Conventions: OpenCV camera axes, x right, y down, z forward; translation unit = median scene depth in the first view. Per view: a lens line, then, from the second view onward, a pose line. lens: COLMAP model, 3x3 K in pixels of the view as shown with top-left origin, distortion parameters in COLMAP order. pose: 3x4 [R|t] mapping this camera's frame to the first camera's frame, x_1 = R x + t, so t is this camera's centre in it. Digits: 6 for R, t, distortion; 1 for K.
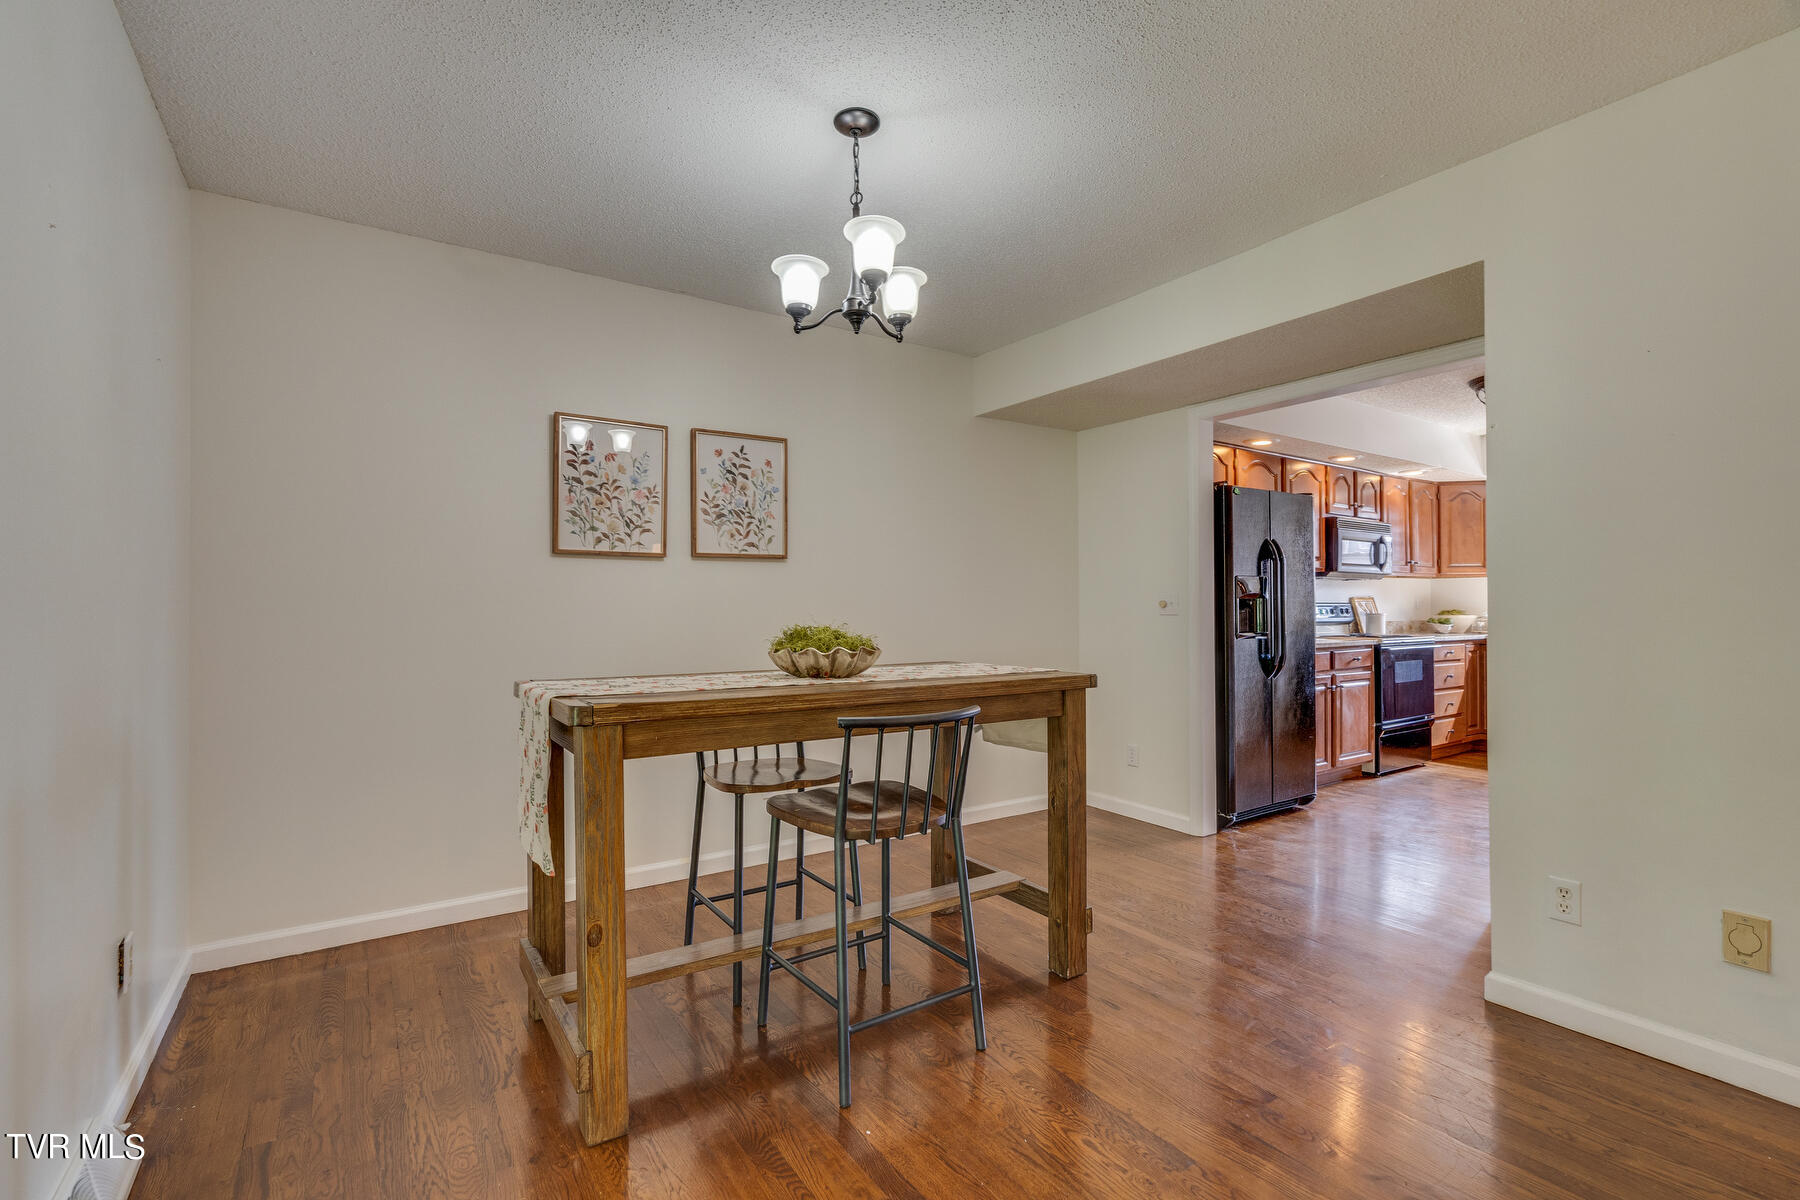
lens RADIAL K [[816.4, 0, 899.5], [0, 816.4, 602.6], [0, 0, 1]] dist [-0.002574, -0.000188]
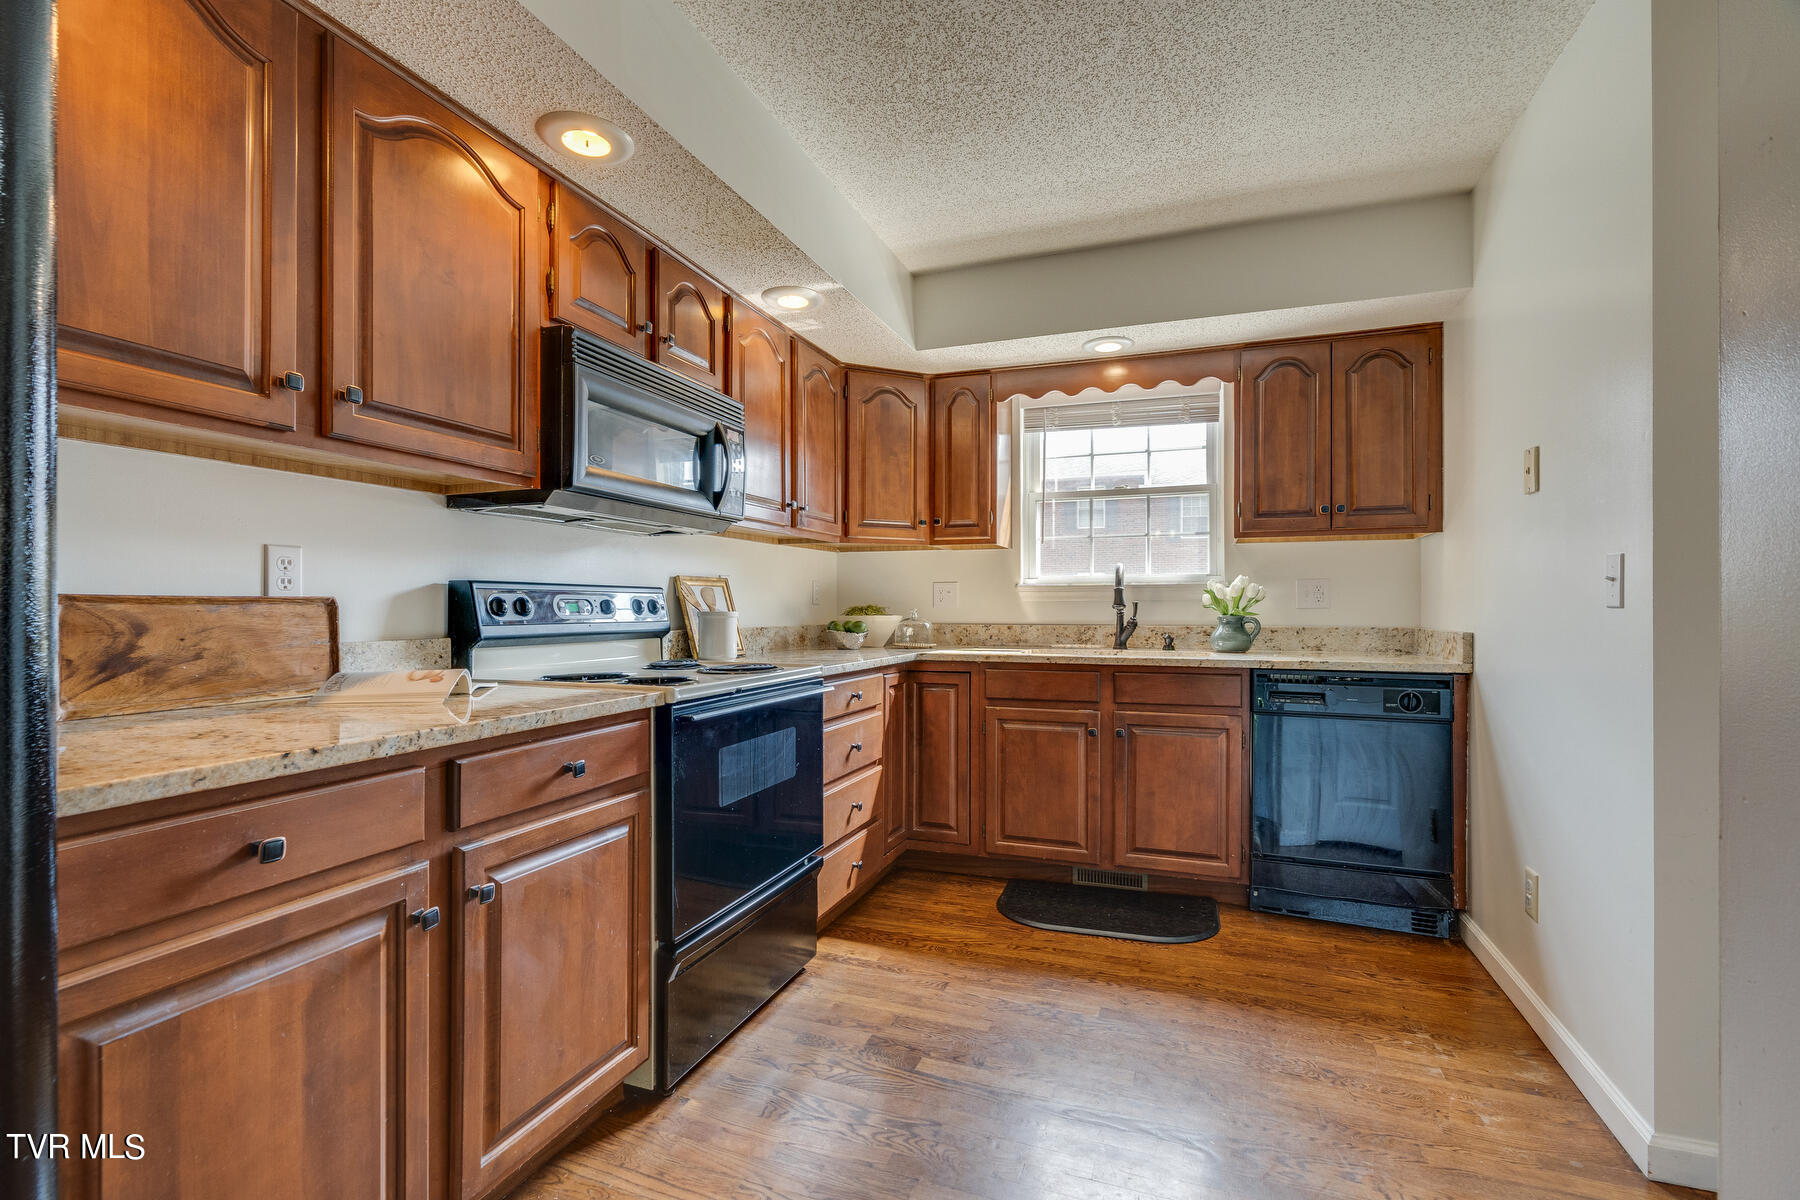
lens RADIAL K [[816.4, 0, 901.0], [0, 816.4, 605.2], [0, 0, 1]] dist [-0.002574, -0.000188]
pose [[0.813014, 0.005982, 0.582214, 0.415146], [-0.009312, 0.999953, 0.002729, 0.007402], [-0.582170, -0.007640, 0.813031, 0.593750]]
